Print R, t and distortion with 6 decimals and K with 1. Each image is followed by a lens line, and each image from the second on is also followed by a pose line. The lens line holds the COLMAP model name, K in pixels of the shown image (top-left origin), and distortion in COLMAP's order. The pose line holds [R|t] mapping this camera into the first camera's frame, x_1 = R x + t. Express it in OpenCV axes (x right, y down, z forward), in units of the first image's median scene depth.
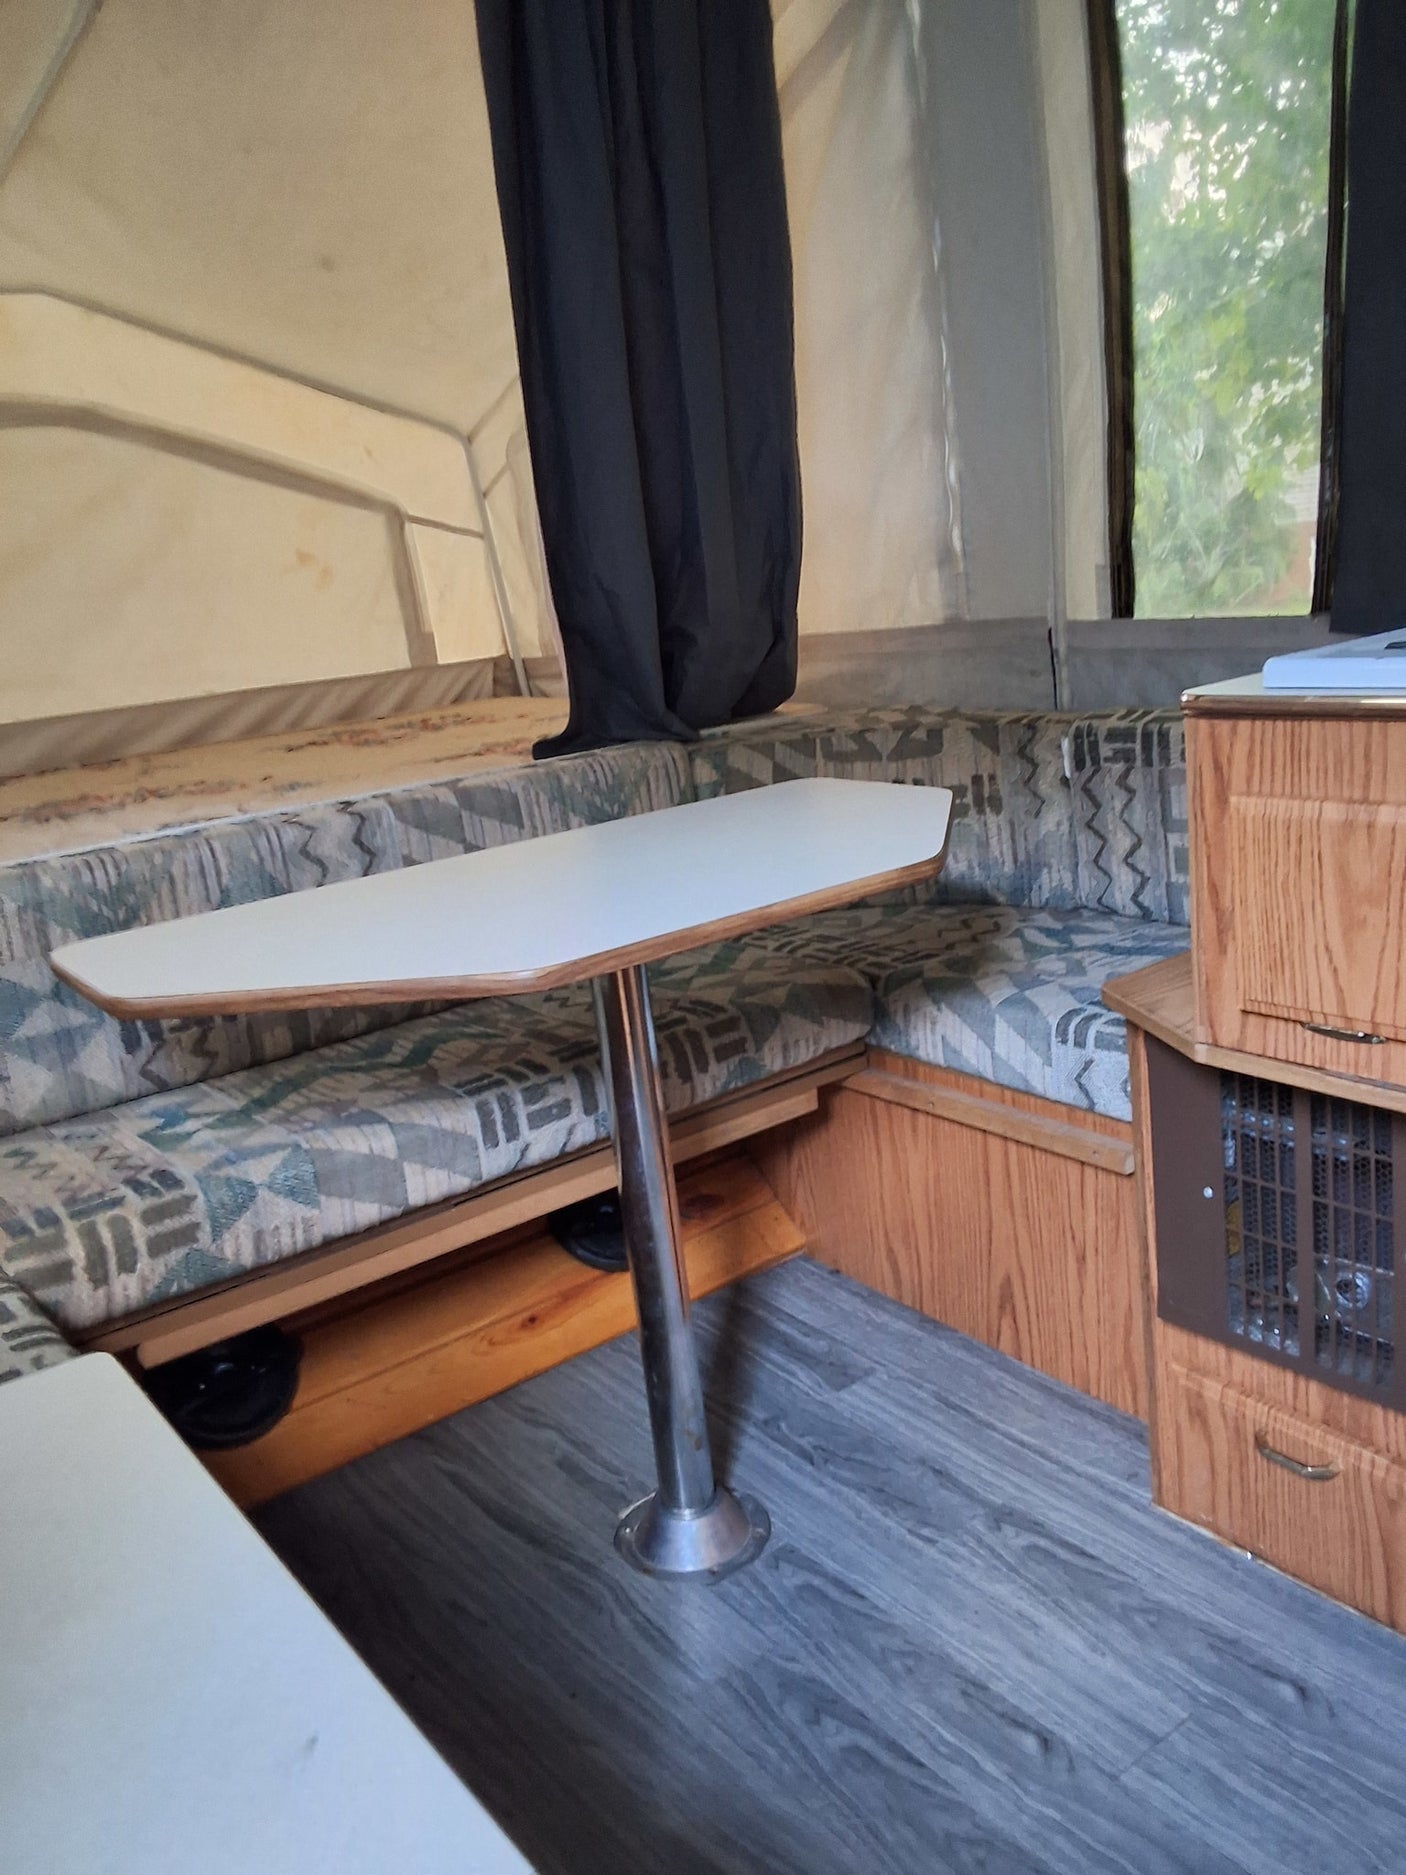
lens RADIAL K [[1508.4, 0, 745.0], [0, 1508.4, 956.5], [0, 0, 1]] dist [0.132842, -0.226581]
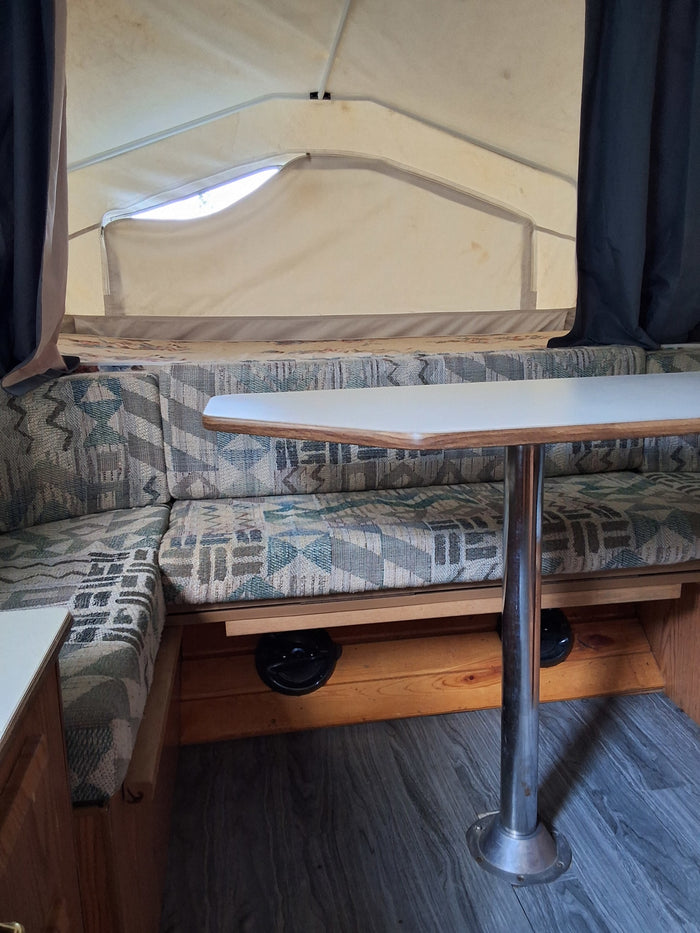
lens RADIAL K [[750.6, 0, 370.9], [0, 750.6, 476.0], [0, 0, 1]] dist [0.132842, -0.226581]
pose [[0.883749, 0.183745, -0.430378, 0.086870], [-0.190200, 0.981334, 0.028407, 0.022794], [0.427564, 0.056753, 0.902202, 0.218100]]
